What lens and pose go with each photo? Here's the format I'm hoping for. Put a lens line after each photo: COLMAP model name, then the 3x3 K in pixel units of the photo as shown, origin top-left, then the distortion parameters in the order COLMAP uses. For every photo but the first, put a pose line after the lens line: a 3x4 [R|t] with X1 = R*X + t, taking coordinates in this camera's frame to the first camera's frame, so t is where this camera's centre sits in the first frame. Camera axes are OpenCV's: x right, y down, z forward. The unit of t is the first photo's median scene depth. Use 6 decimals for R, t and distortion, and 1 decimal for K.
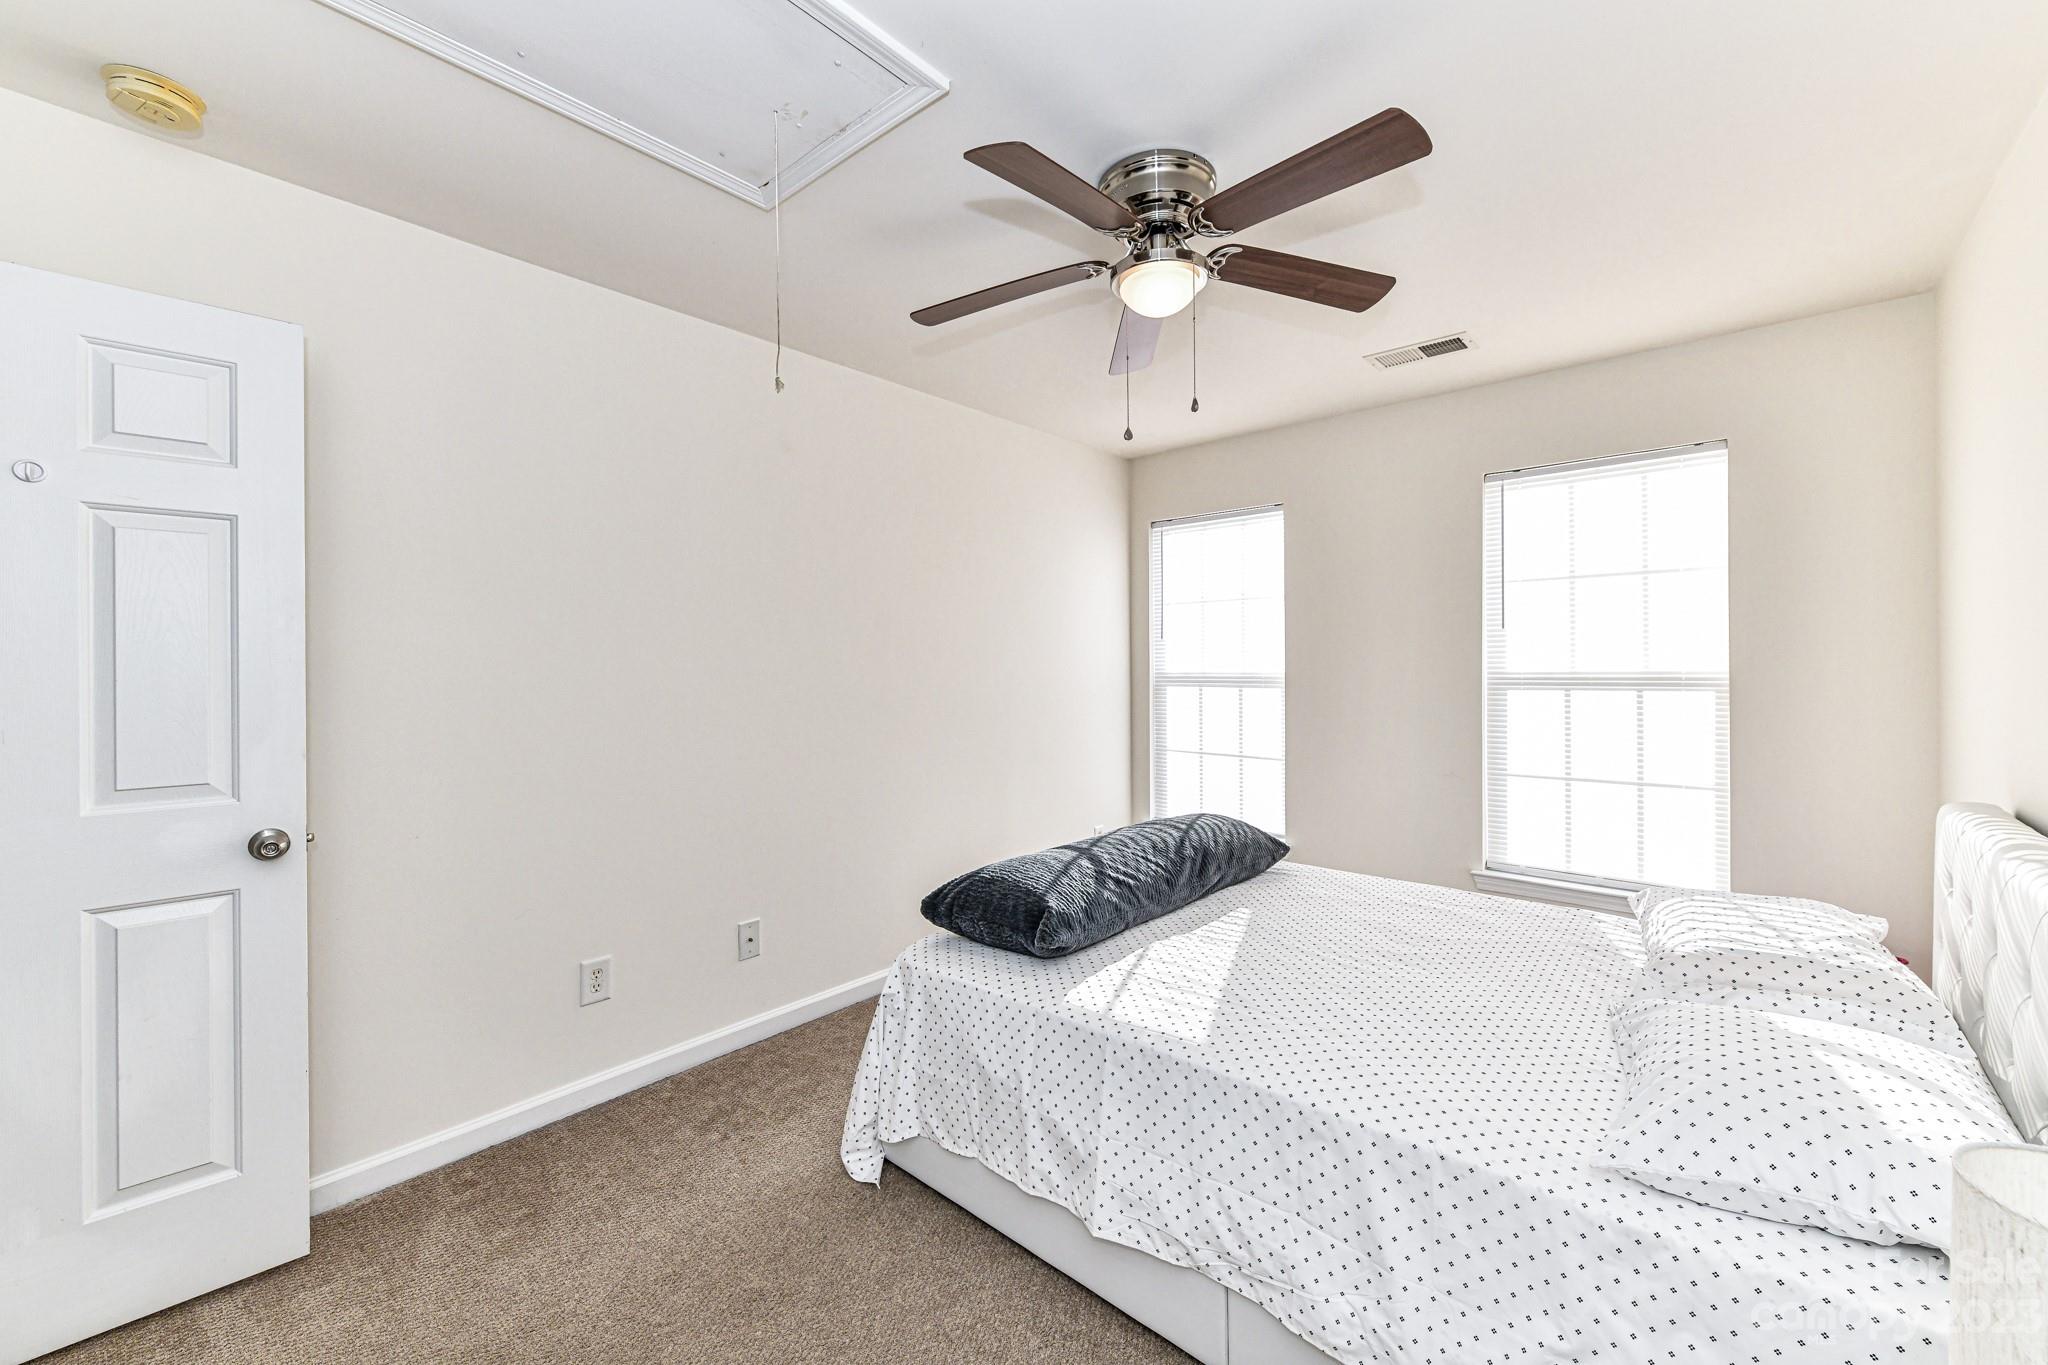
lens RADIAL K [[804.0, 0, 1031.9], [0, 804.0, 683.6], [0, 0, 1]] dist [0.001006, -0.000081]
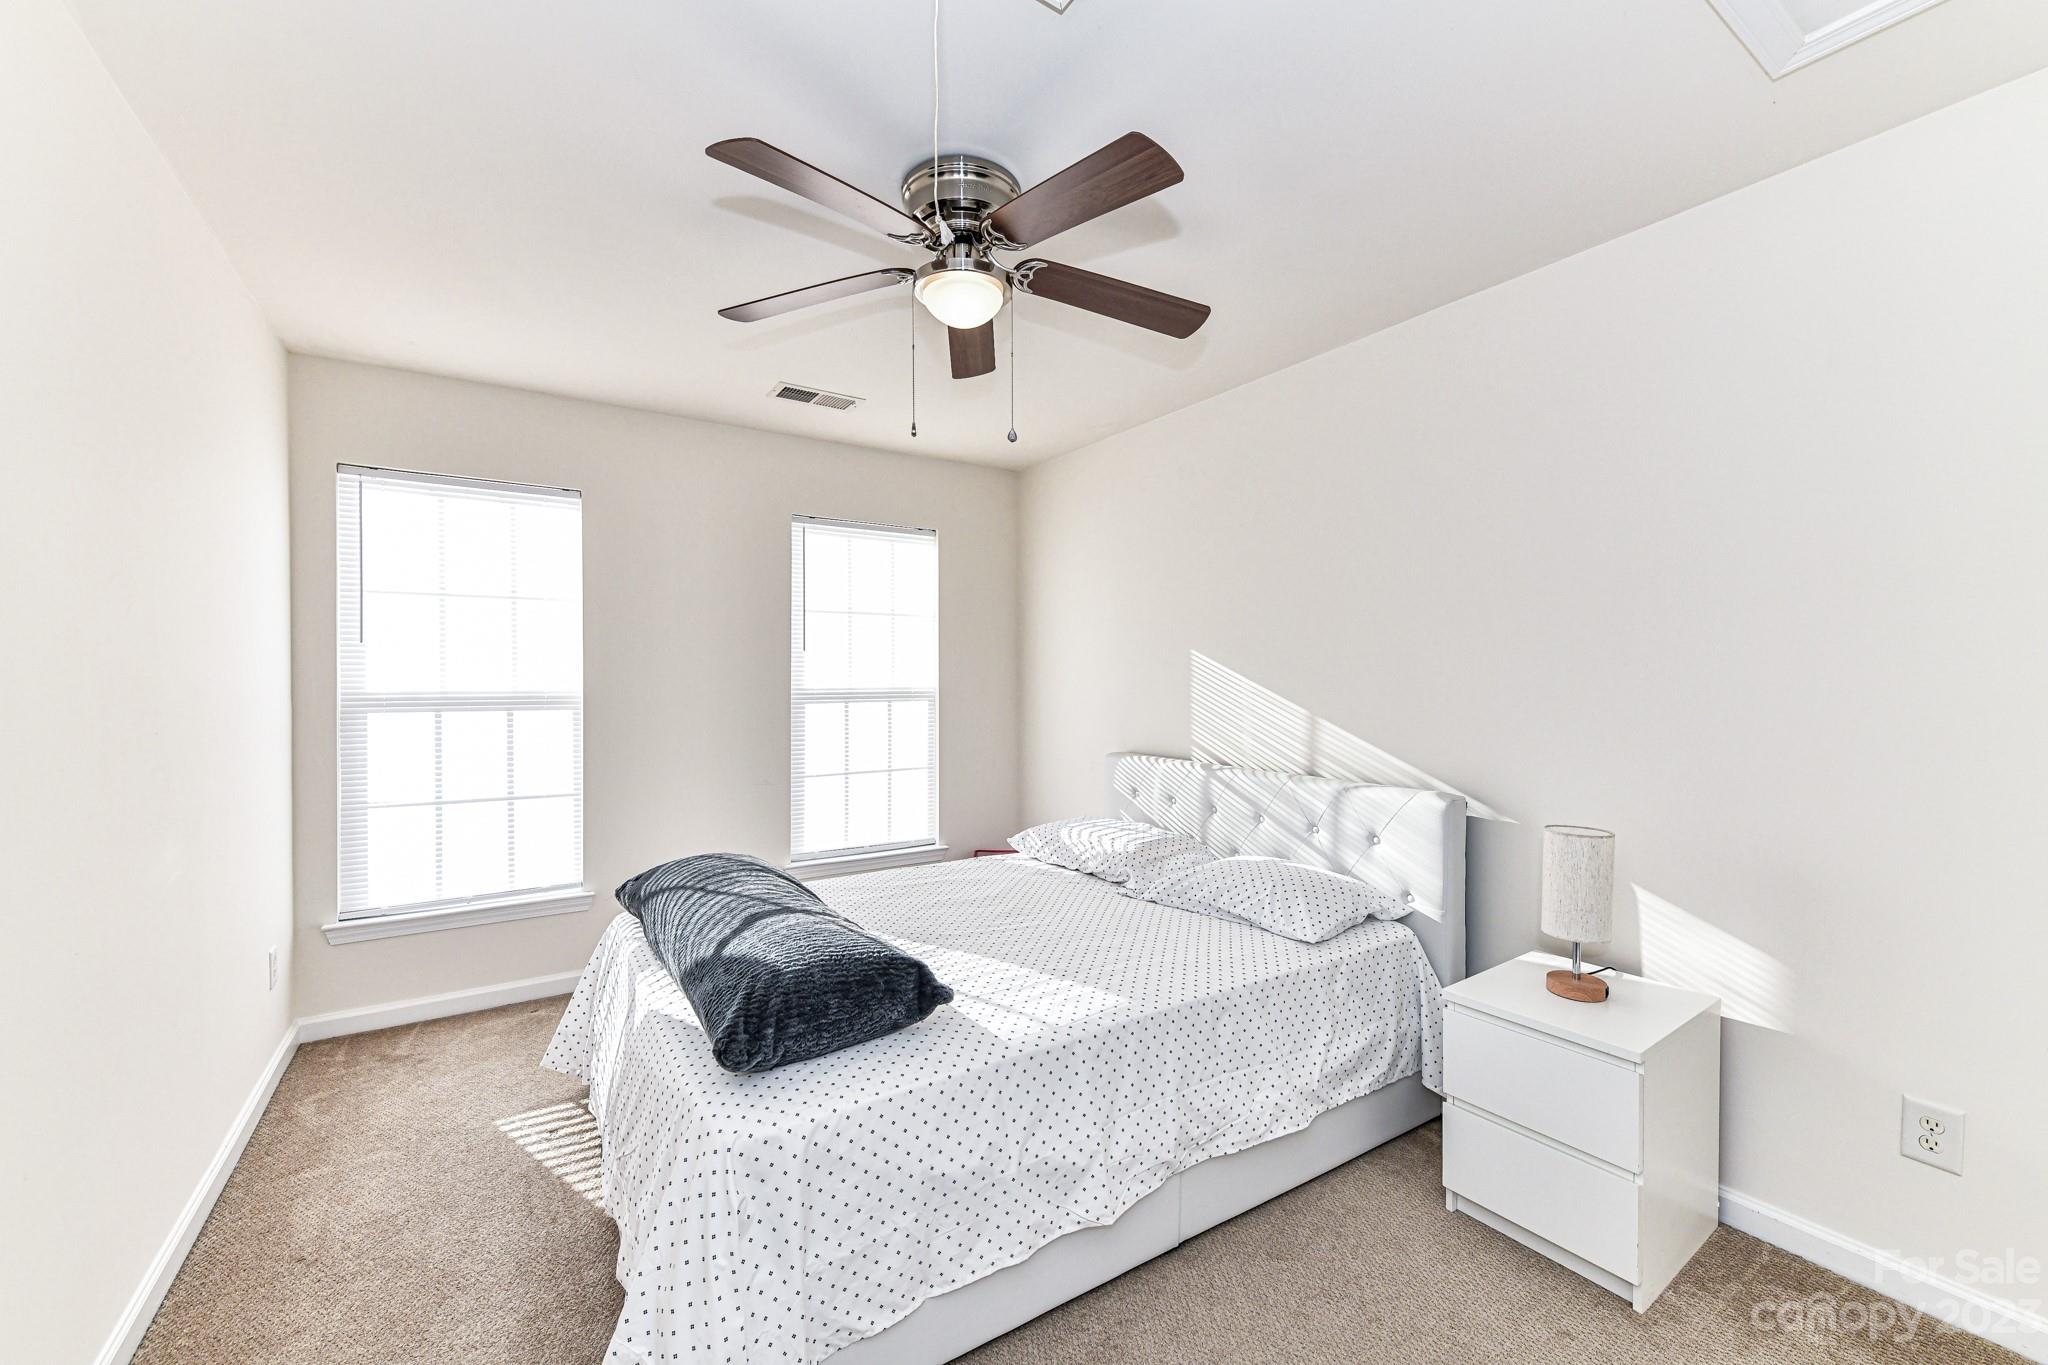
lens RADIAL K [[807.6, 0, 1016.8], [0, 807.6, 704.6], [0, 0, 1]] dist [-0.001711, -0.000120]
pose [[0.273937, -0.022673, 0.961480, -0.504179], [0.022520, 0.999599, 0.017155, -0.004712], [-0.961484, 0.016953, 0.274338, 0.434993]]
